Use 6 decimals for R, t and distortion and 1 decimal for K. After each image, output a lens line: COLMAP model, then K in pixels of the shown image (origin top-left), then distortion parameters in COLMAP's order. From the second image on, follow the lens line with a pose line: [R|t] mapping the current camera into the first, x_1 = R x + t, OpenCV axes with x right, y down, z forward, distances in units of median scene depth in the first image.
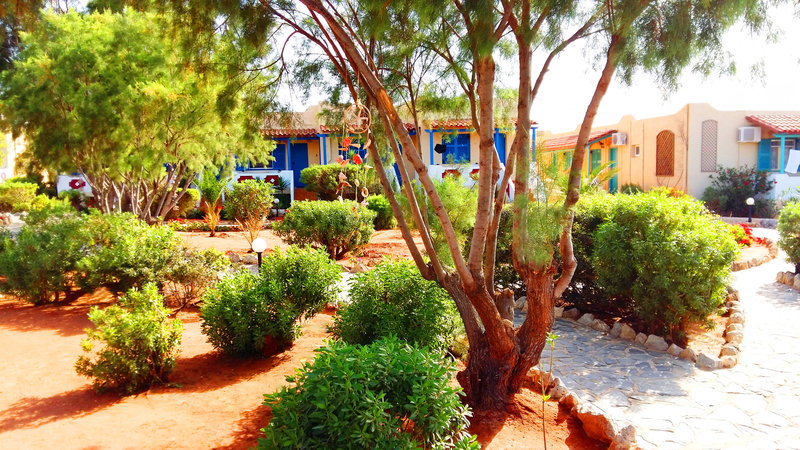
lens RADIAL K [[593.2, 0, 400.3], [0, 593.2, 226.1], [0, 0, 1]] dist [-0.036460, -0.009848]
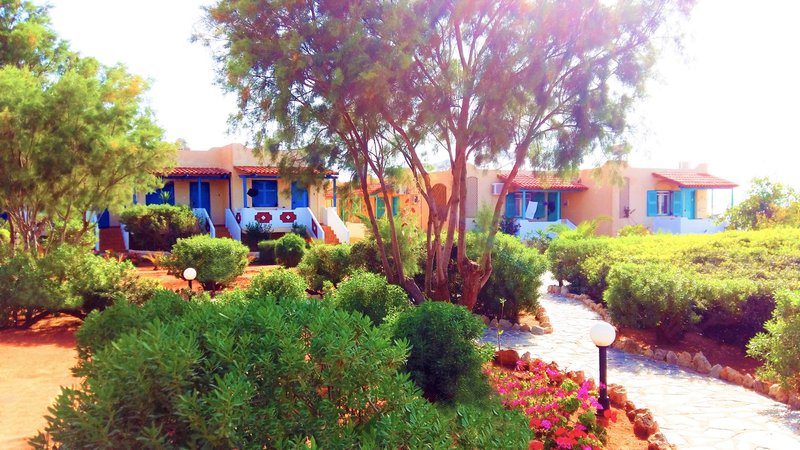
lens RADIAL K [[593.2, 0, 399.6], [0, 593.2, 224.7], [0, 0, 1]] dist [-0.036460, -0.009848]
pose [[0.919324, 0.010182, 0.393370, -0.113034], [0.019391, 0.997279, -0.071130, 0.009190], [-0.393024, 0.073020, 0.916624, -0.093230]]
